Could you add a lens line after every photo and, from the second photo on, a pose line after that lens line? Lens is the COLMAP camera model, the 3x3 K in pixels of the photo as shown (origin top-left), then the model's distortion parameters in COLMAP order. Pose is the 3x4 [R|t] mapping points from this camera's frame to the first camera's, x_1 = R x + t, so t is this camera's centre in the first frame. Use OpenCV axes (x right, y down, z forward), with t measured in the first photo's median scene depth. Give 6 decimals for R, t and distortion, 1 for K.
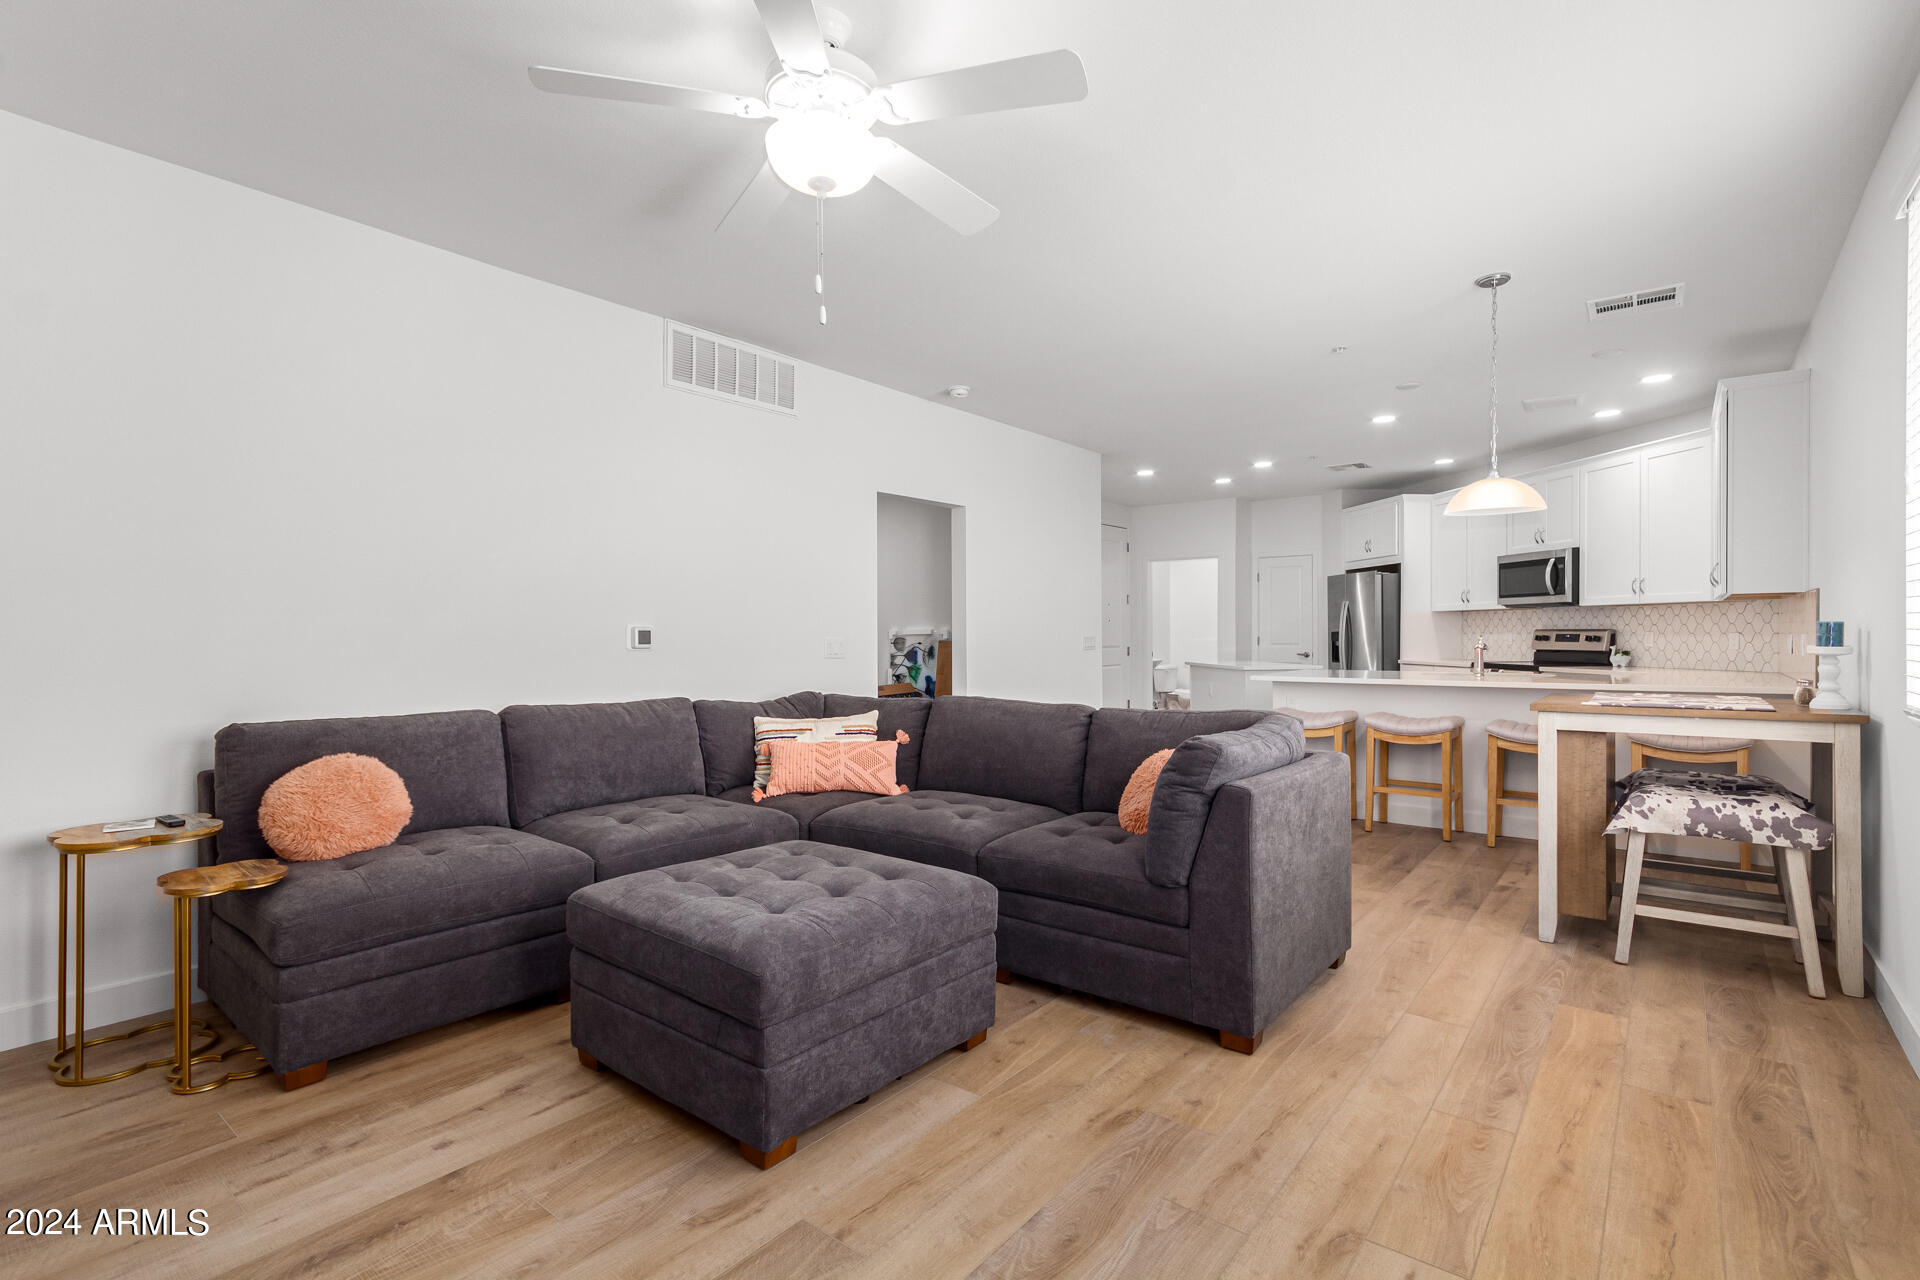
lens RADIAL K [[887.8, 0, 960.0], [0, 887.8, 644.7], [0, 0, 1]] dist [0.004377, 0.000088]
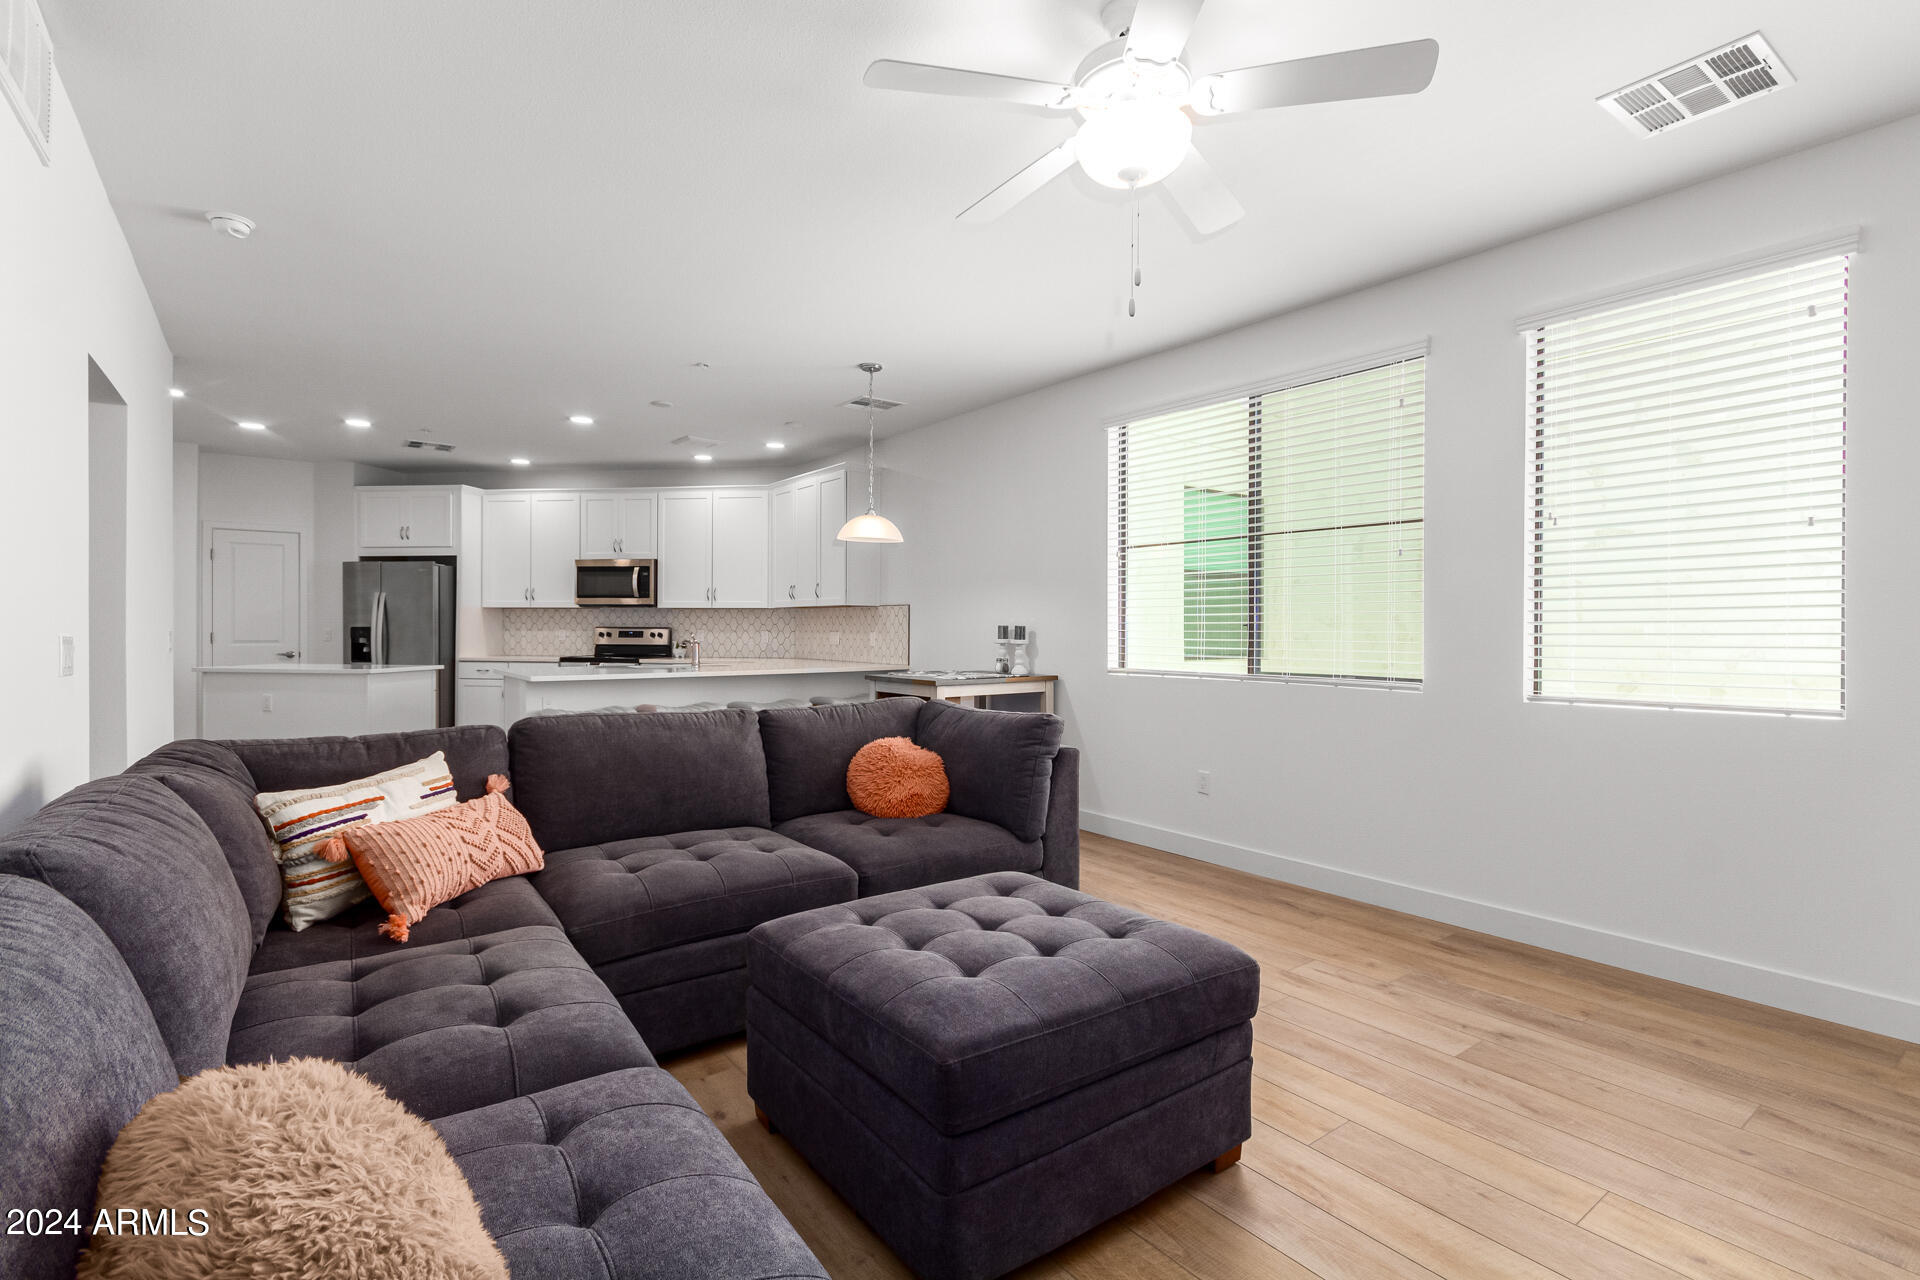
lens RADIAL K [[887.8, 0, 959.7], [0, 887.8, 628.1], [0, 0, 1]] dist [0.004377, 0.000088]
pose [[0.260363, 0.006385, 0.965490, -0.357726], [0.008095, 0.999929, -0.008796, -0.002162], [-0.965477, 0.010106, 0.260292, 0.289566]]
